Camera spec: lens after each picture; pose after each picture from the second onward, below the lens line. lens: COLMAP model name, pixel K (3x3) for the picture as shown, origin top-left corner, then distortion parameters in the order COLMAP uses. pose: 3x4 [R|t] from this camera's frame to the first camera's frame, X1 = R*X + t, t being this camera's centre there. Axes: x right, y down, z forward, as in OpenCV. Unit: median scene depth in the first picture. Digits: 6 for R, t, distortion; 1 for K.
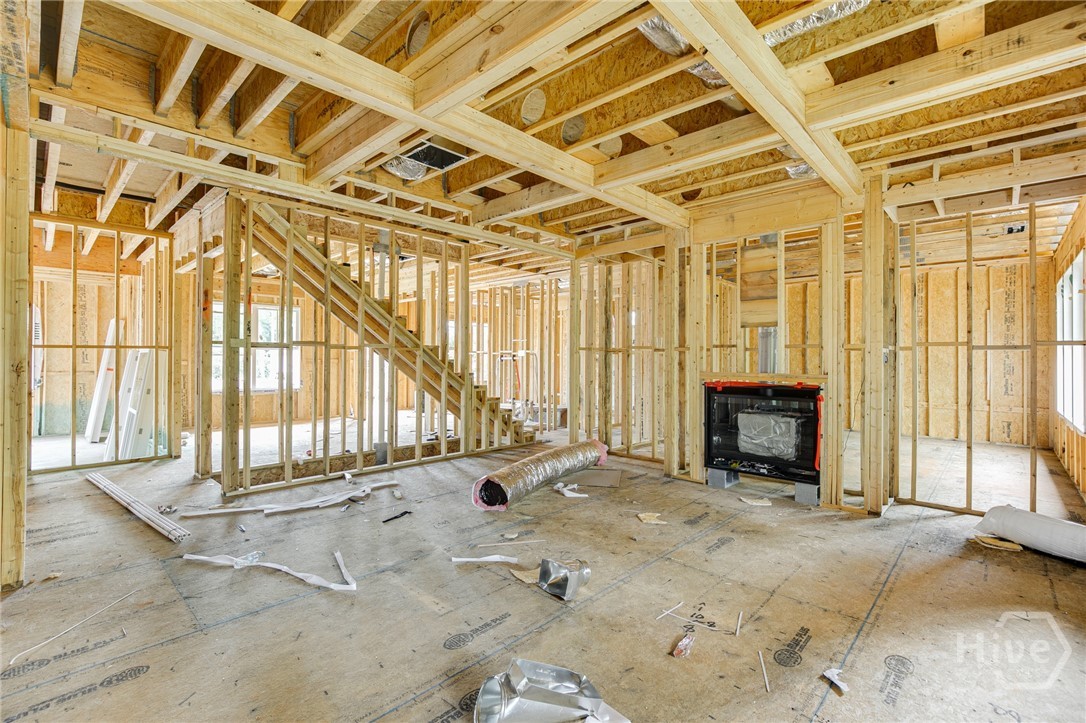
lens RADIAL K [[491.8, 0, 542.8], [0, 491.8, 354.4], [0, 0, 1]] dist [-0.005101, 0.000841]
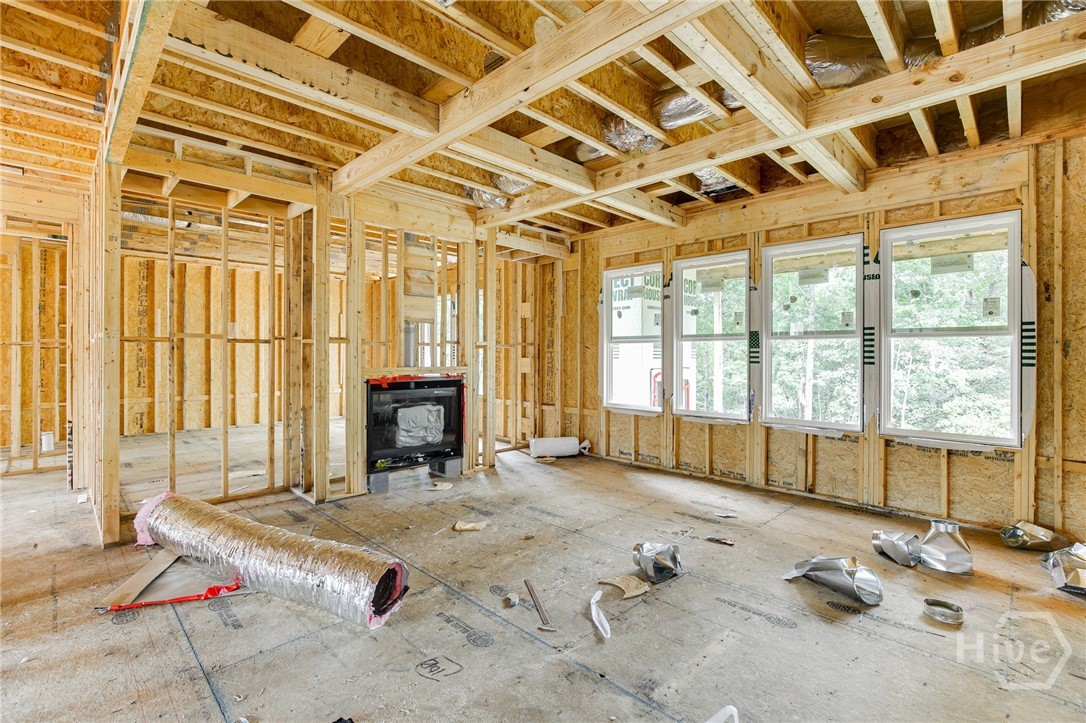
lens RADIAL K [[491.8, 0, 542.8], [0, 491.8, 354.4], [0, 0, 1]] dist [-0.005101, 0.000841]
pose [[0.022304, -0.003303, 0.999746, -0.714444], [-0.010373, 0.999940, 0.003535, 0.005874], [-0.999697, -0.010449, 0.022268, 0.862119]]
